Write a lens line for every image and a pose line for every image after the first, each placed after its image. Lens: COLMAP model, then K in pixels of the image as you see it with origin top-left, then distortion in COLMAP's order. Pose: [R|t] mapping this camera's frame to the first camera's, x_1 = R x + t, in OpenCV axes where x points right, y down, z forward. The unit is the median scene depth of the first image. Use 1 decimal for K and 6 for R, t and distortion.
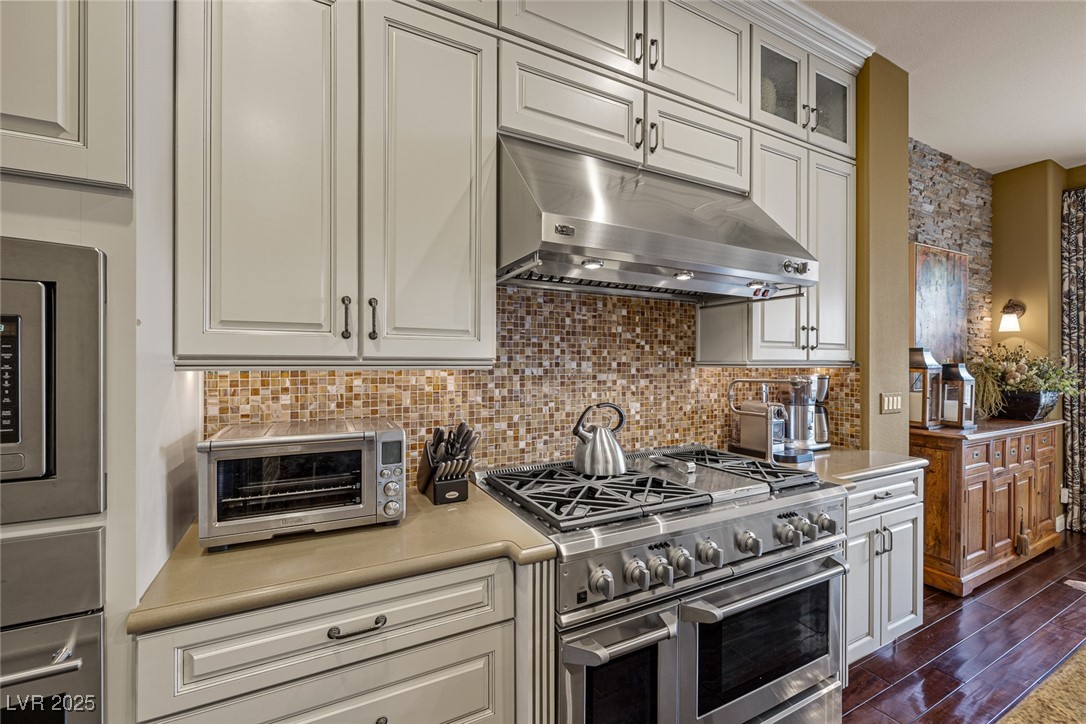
lens RADIAL K [[442.1, 0, 543.0], [0, 442.1, 362.0], [0, 0, 1]] dist [0.000498, -0.010499]
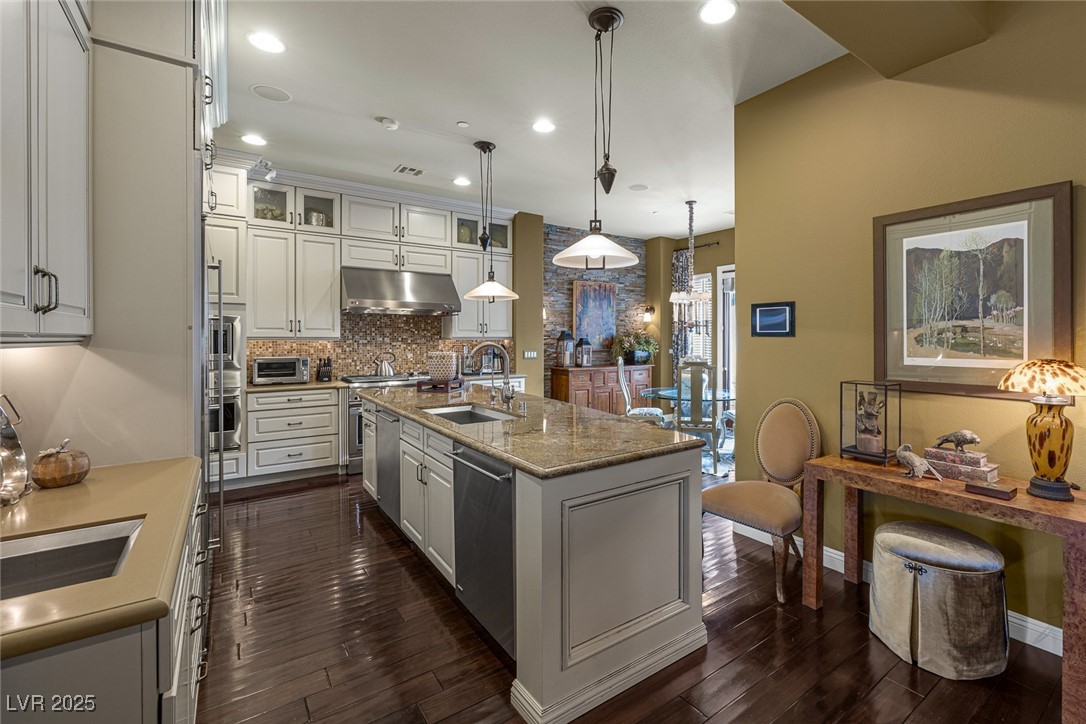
lens RADIAL K [[426.4, 0, 544.7], [0, 426.4, 335.9], [0, 0, 1]] dist [-0.000214, -0.000107]
pose [[0.990335, -0.002574, 0.138671, 0.854974], [0.003264, 0.999983, -0.004748, 0.003866], [-0.138656, 0.005155, 0.990327, -2.085828]]
